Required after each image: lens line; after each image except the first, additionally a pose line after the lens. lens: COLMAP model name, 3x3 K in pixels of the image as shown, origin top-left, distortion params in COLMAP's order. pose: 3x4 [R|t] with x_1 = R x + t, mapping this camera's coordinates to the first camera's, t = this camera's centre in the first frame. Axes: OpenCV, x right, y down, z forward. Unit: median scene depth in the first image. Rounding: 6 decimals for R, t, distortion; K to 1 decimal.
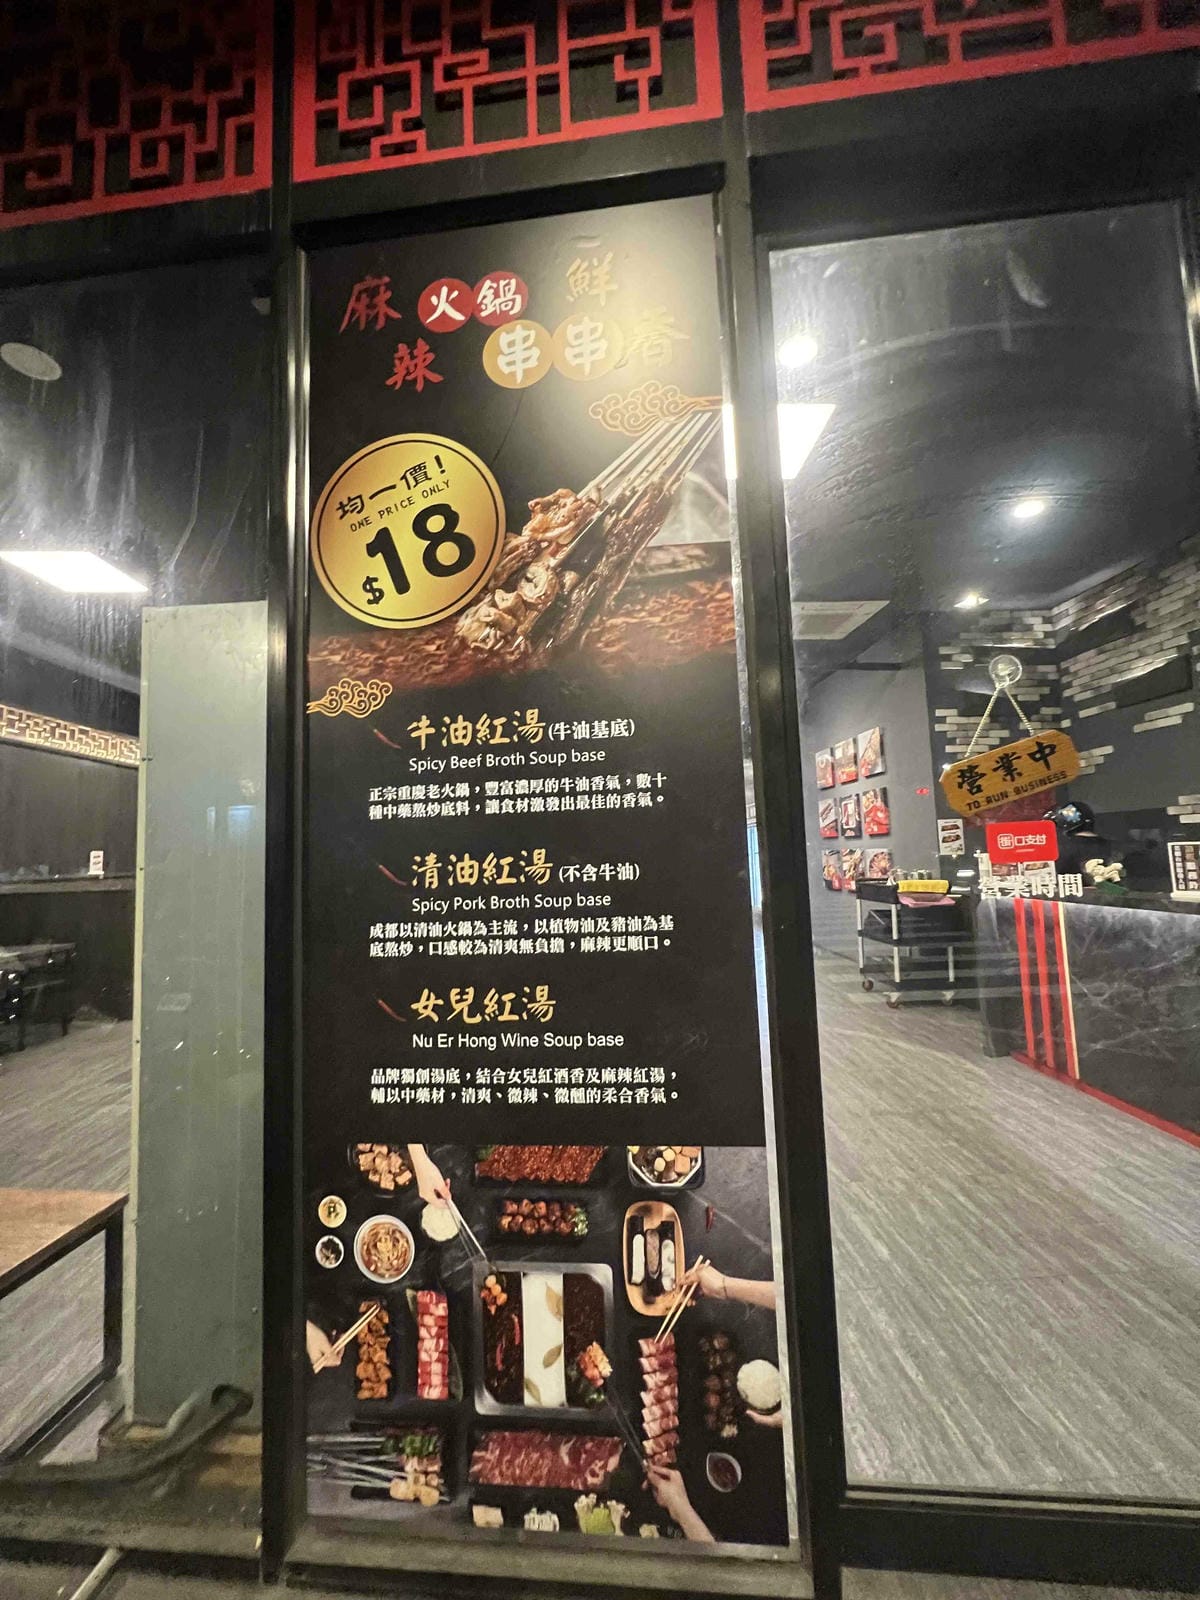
lens RADIAL K [[644.0, 0, 599.6], [0, 644.0, 806.4], [0, 0, 1]] dist [-0.001120, -0.000426]
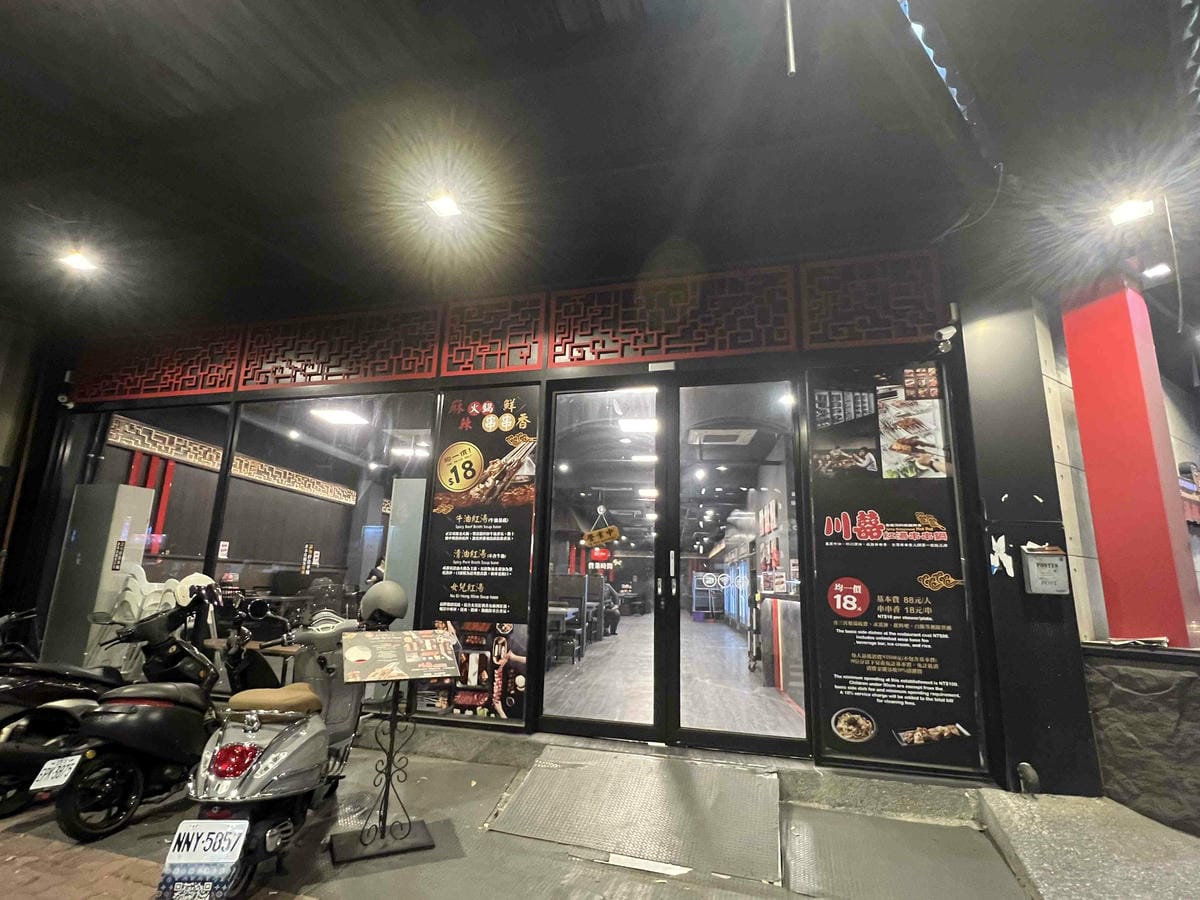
lens RADIAL K [[579.2, 0, 597.1], [0, 579.2, 454.7], [0, 0, 1]] dist [0.002283, -0.001175]
pose [[0.985584, 0.027963, -0.166858, 1.250962], [-0.048670, 0.991418, -0.121330, -0.122659], [0.162034, 0.127702, 0.978487, -2.631210]]
